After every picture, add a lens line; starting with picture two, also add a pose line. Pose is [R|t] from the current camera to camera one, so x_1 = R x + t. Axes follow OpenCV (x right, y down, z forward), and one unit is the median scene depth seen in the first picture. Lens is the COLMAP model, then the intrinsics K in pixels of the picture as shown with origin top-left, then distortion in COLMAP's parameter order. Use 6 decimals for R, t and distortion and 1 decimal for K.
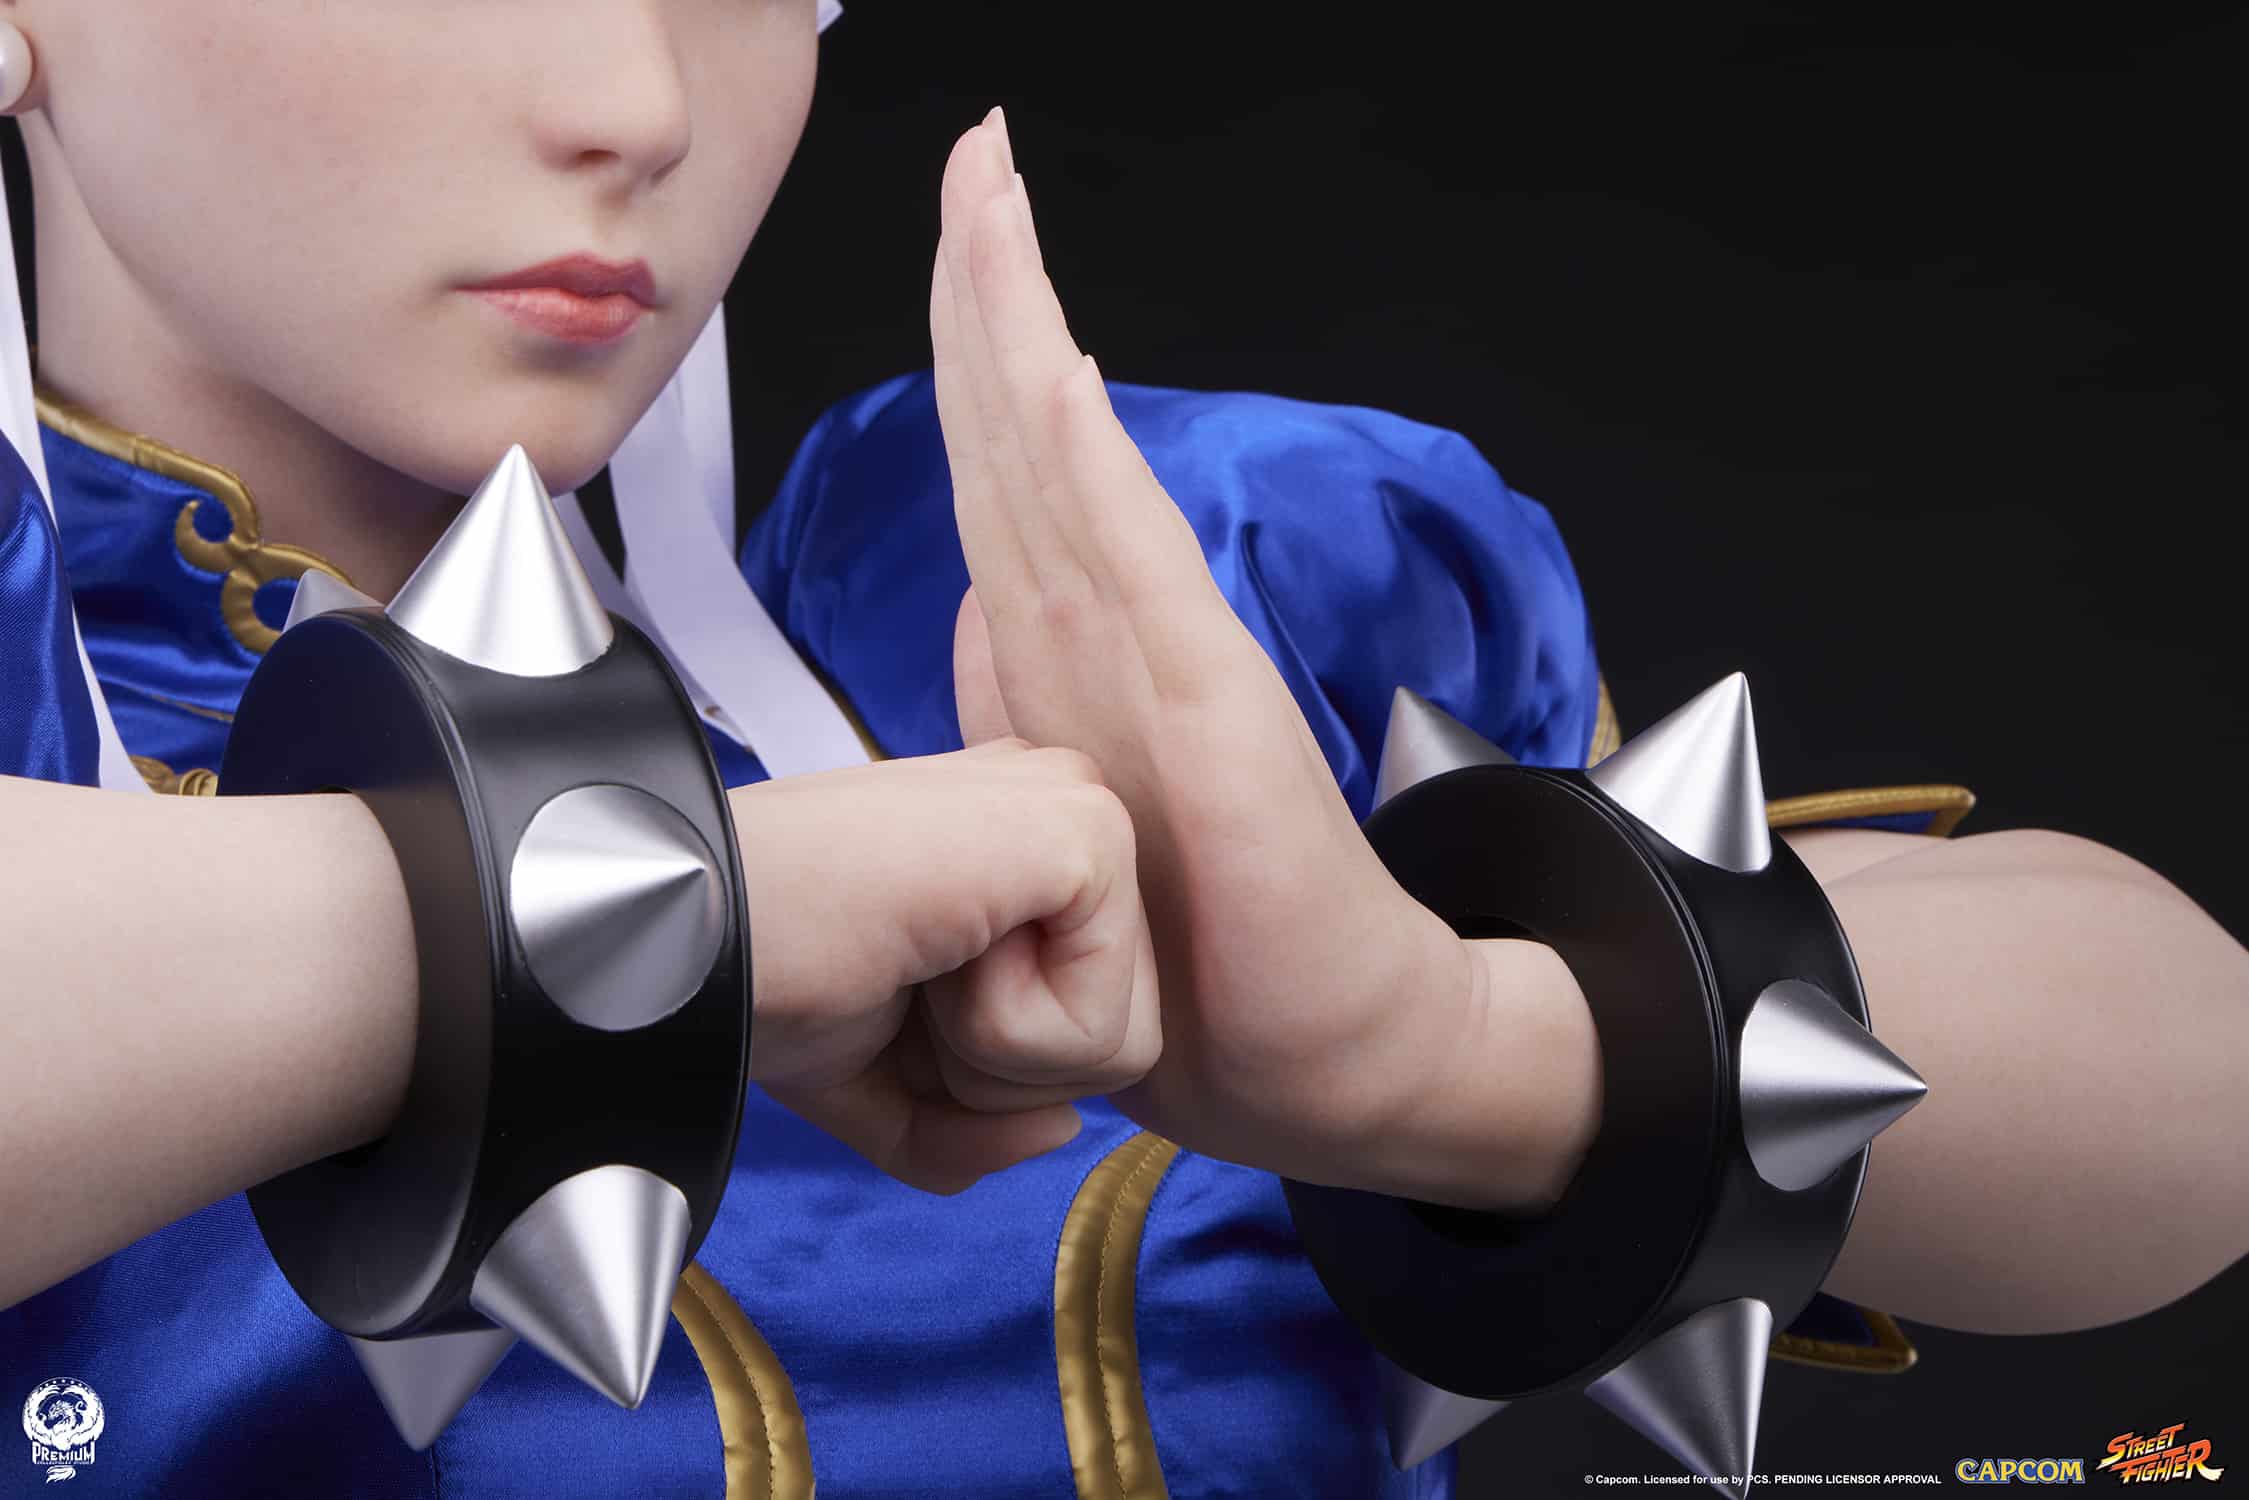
lens RADIAL K [[5550.8, 0, 1134.2], [0, 5550.8, 754.6], [0, 0, 1]] dist [-0.010100, 0.000000]
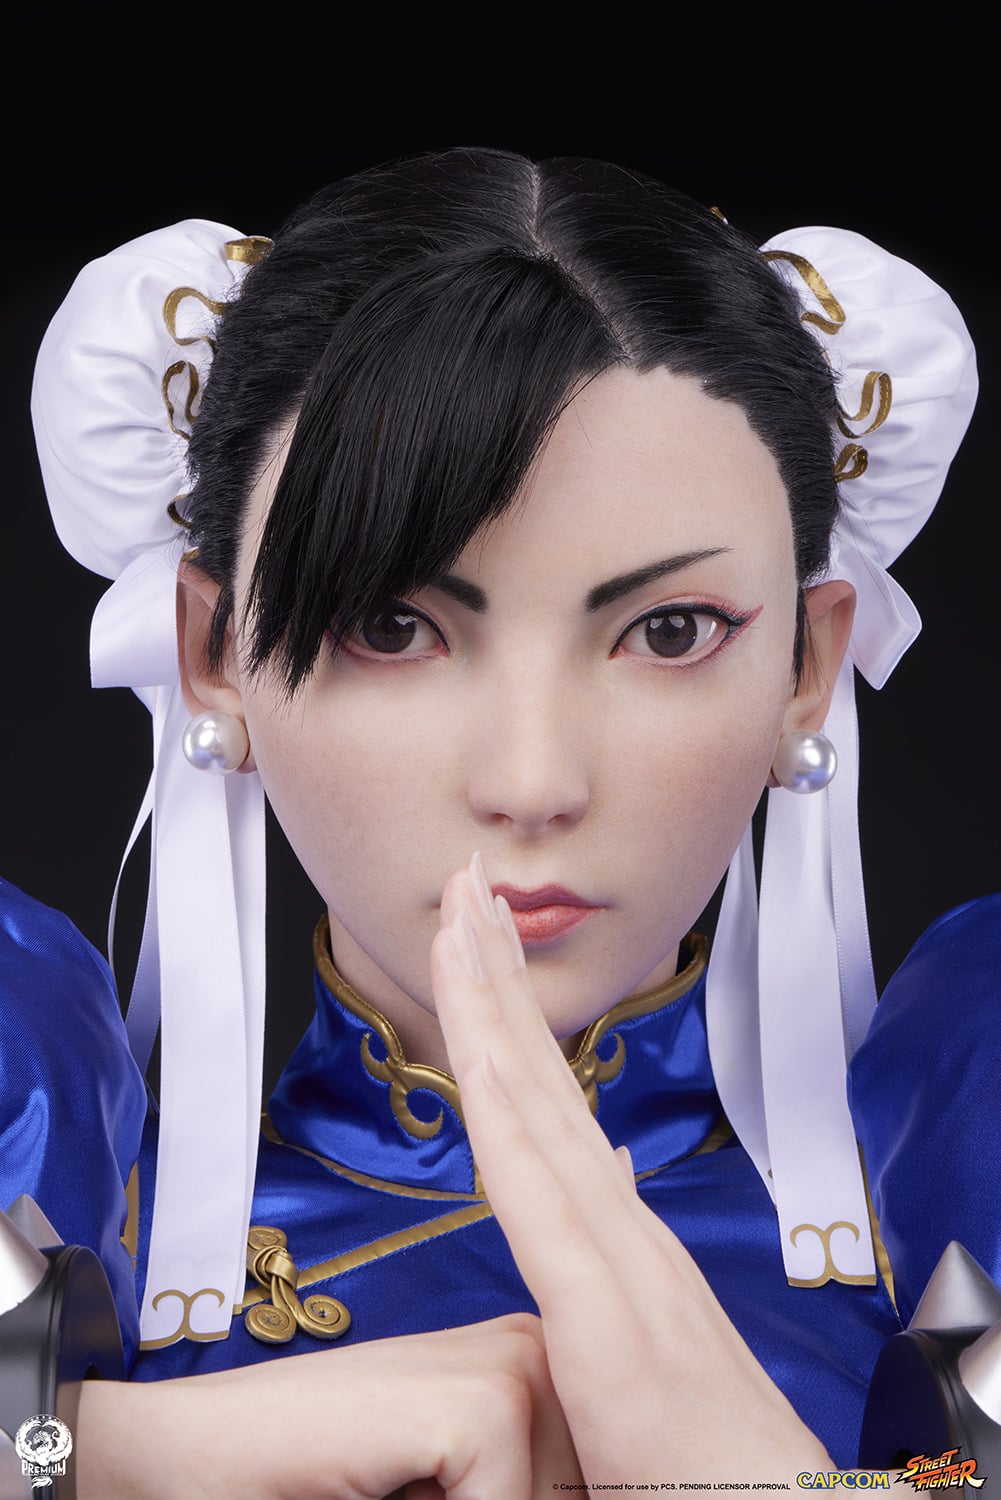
lens RADIAL K [[3830.6, 0, 499.3], [0, 3830.6, 741.8], [0, 0, 1]] dist [-0.047574, 0.000000]
pose [[0.824110, -0.025316, -0.565863, 0.489252], [0.029695, 0.999558, -0.001472, -0.136734], [0.565650, -0.015590, 0.824498, 0.224709]]
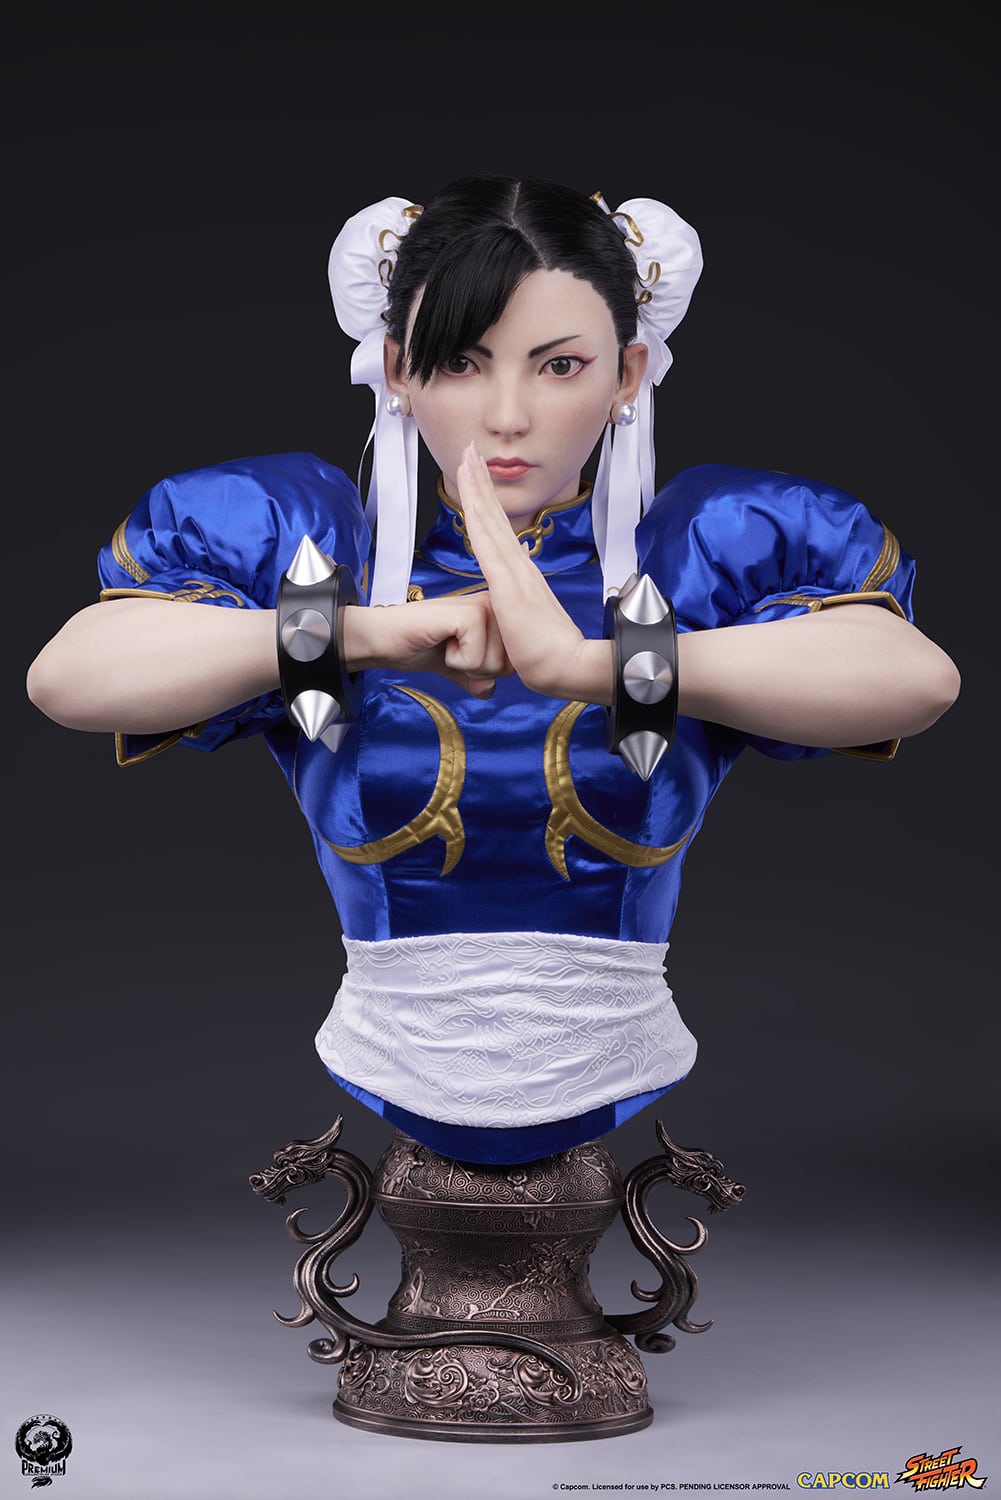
lens RADIAL K [[3906.7, 0, 508.2], [0, 3906.7, 746.5], [0, 0, 1]] dist [0.064765, 0.000000]
pose [[0.781268, 0.032864, -0.623330, 1.774044], [0.024193, 0.996268, 0.082850, -0.125867], [0.623727, -0.079809, 0.777557, -1.248752]]
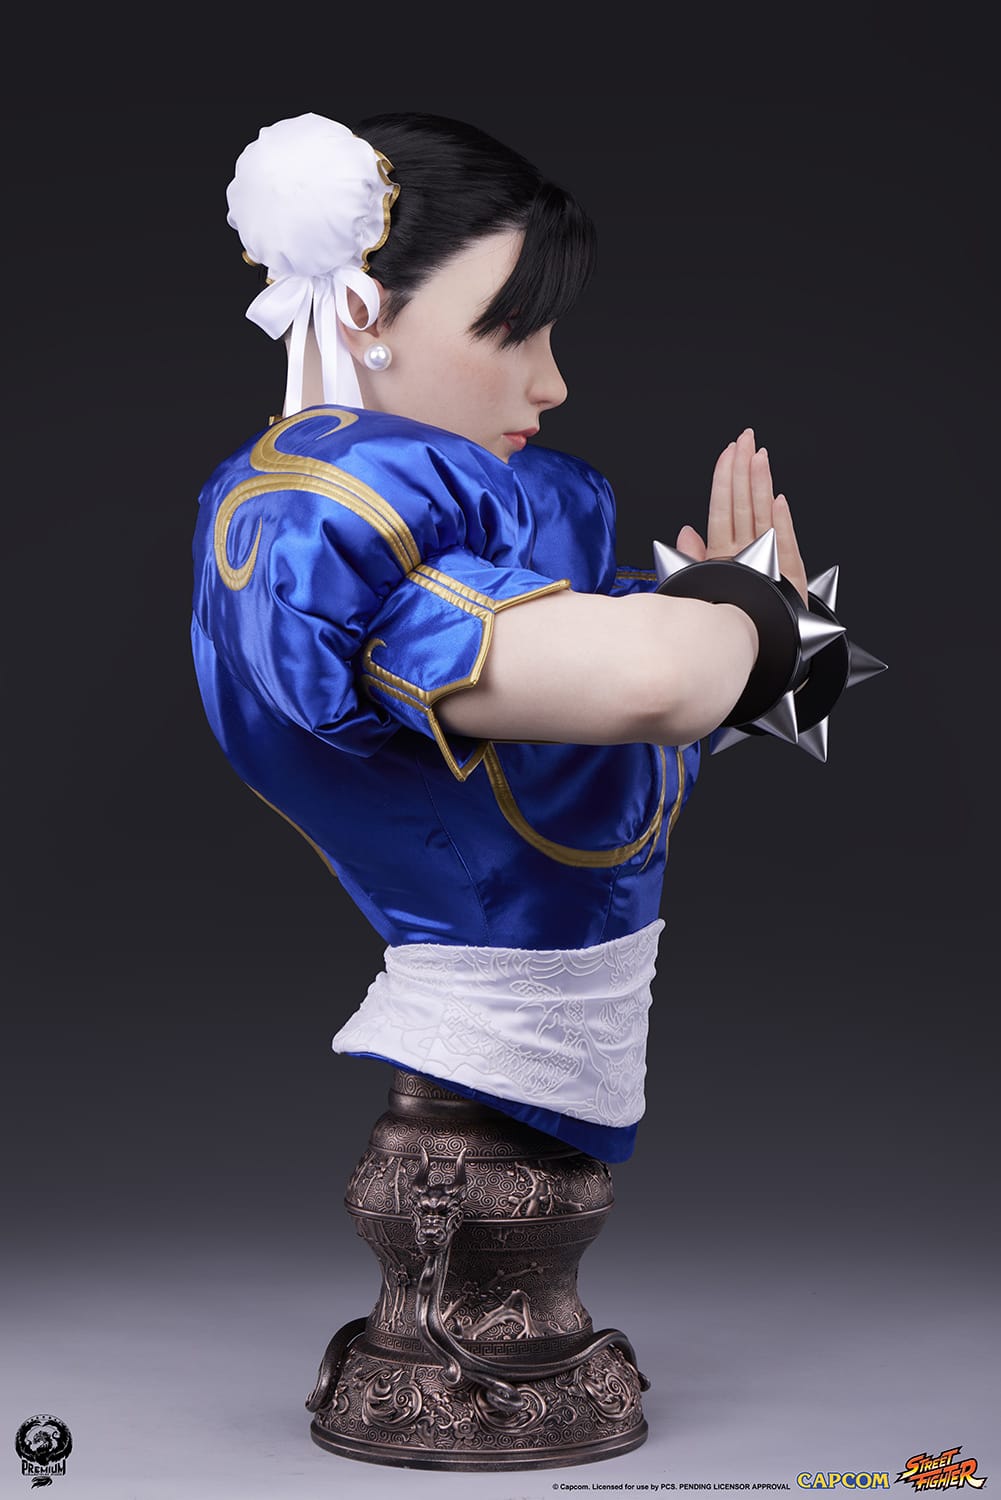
lens RADIAL K [[3975.1, 0, 500.3], [0, 3975.1, 743.8], [0, 0, 1]] dist [0.082590, 0.000000]
pose [[0.752621, -0.003318, 0.658446, -2.031304], [-0.083237, 0.991486, 0.100138, -0.158305], [-0.653172, -0.130173, 0.745936, -1.074357]]
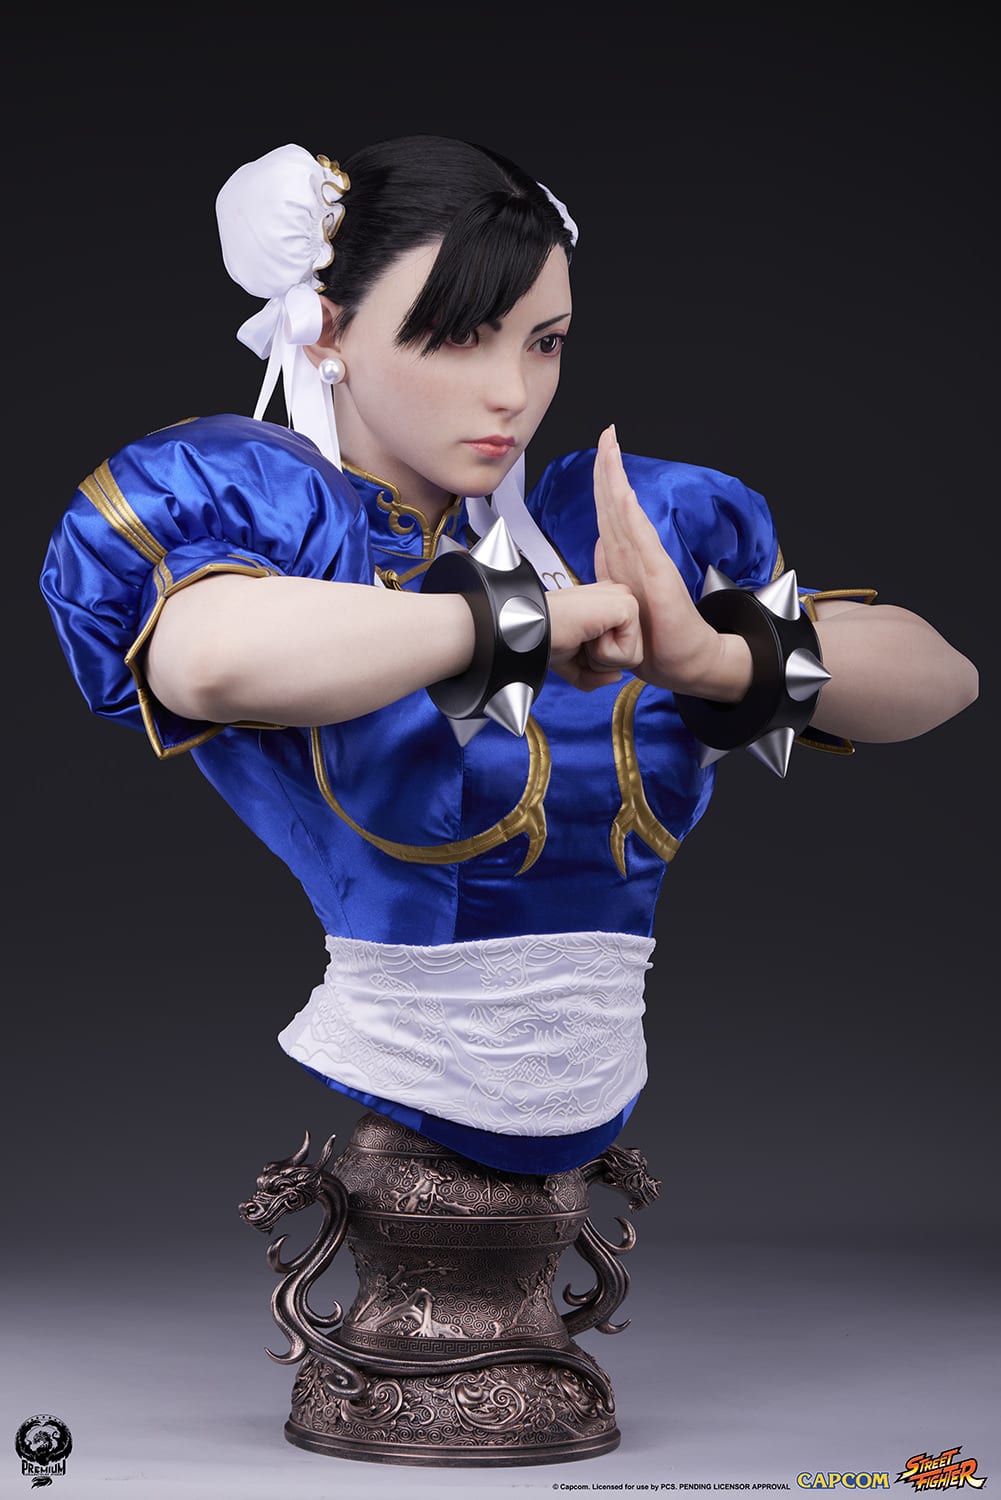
lens RADIAL K [[3975.1, 0, 501.4], [0, 3975.1, 744.2], [0, 0, 1]] dist [0.082590, 0.000000]
pose [[0.998526, 0.045849, -0.029062, -0.010701], [-0.042966, 0.994732, 0.093072, -0.145038], [0.033176, -0.091686, 0.995235, -1.827064]]
